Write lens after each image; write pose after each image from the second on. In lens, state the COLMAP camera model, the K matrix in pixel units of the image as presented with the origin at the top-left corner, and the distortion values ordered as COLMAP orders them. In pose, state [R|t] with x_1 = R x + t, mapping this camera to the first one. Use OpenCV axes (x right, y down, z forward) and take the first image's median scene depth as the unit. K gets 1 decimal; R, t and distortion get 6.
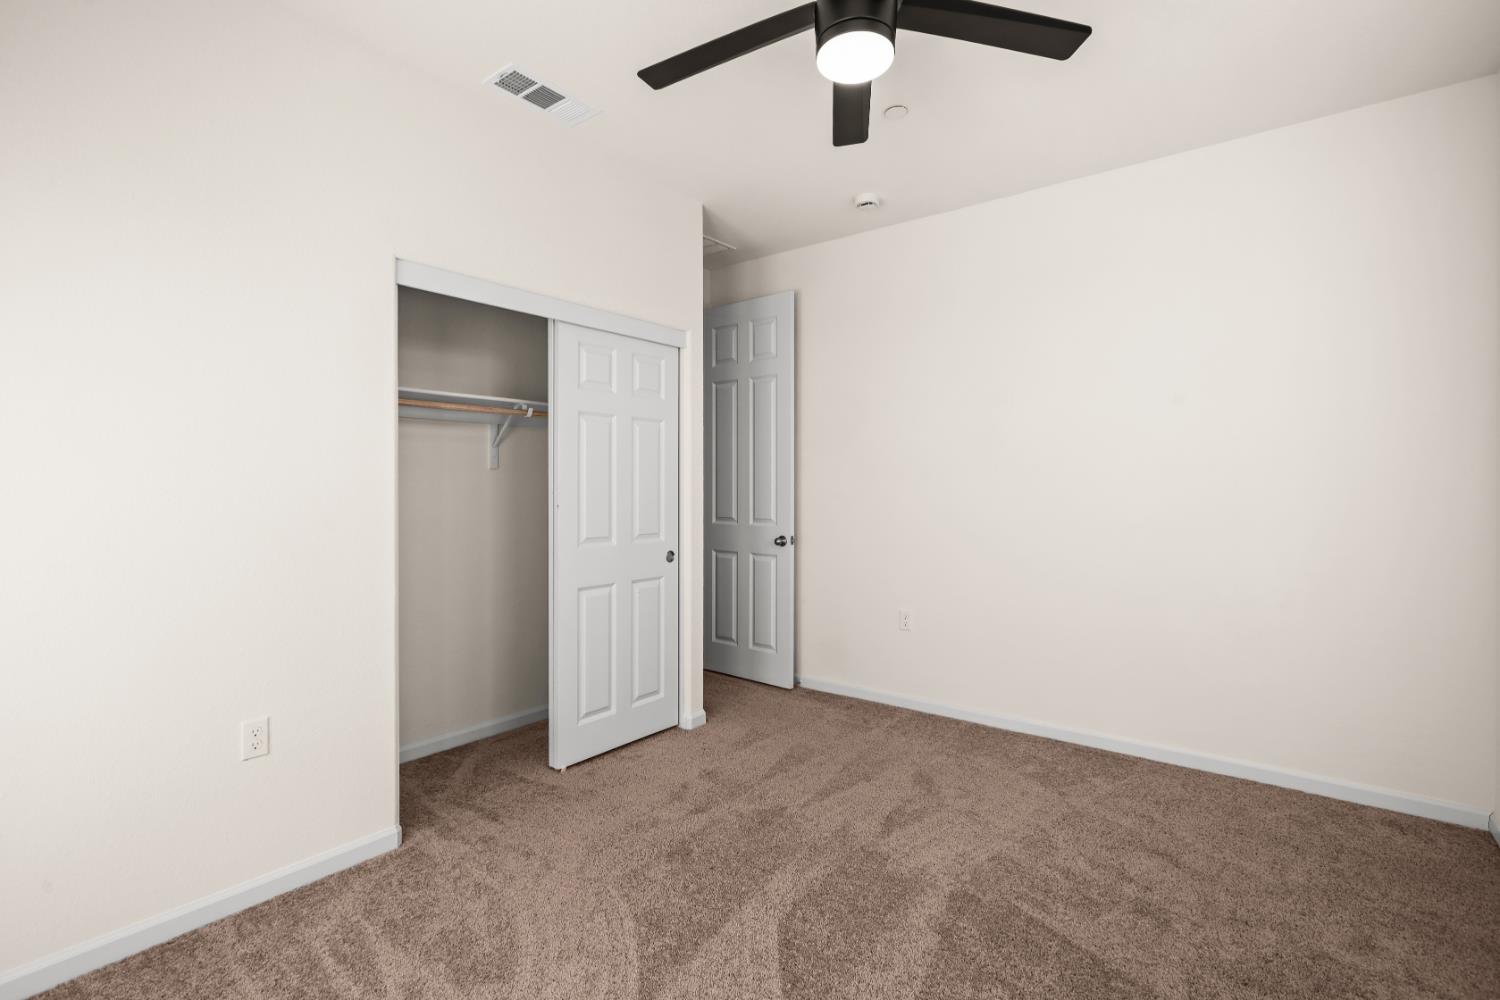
lens RADIAL K [[691.0, 0, 744.0], [0, 691.0, 493.3], [0, 0, 1]] dist [0.002063, 0.001079]
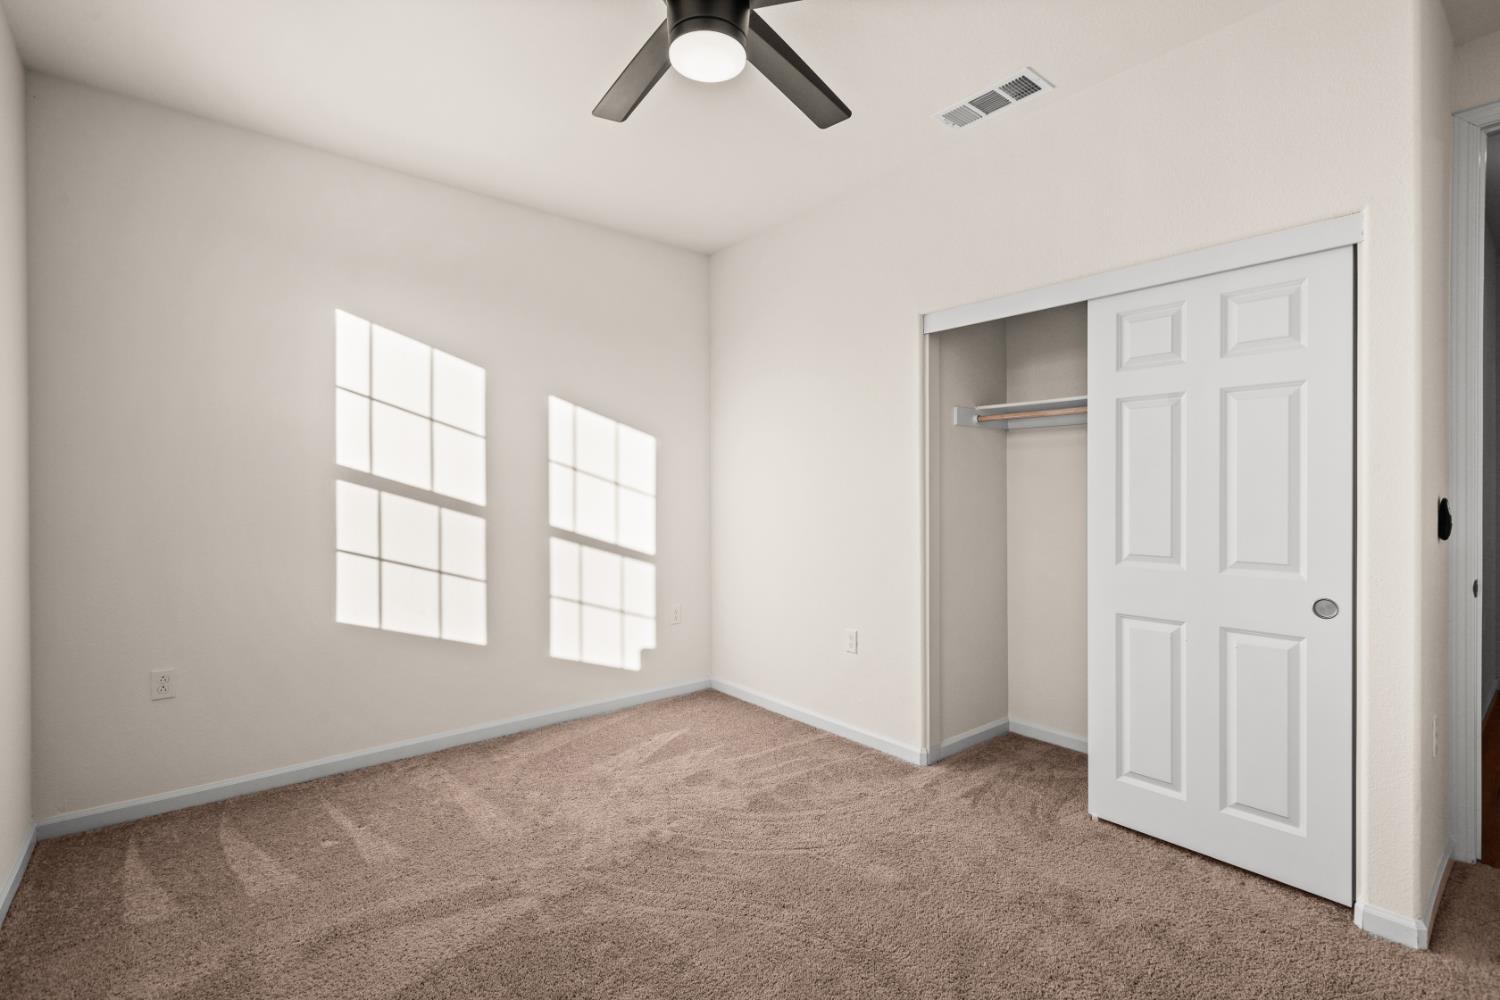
lens RADIAL K [[691.0, 0, 744.0], [0, 691.0, 493.3], [0, 0, 1]] dist [0.002063, 0.001079]
pose [[-0.208511, 0.007615, -0.977990, 0.643495], [-0.004515, 0.999952, 0.008748, -0.010835], [0.978010, 0.006239, -0.208467, 0.715189]]
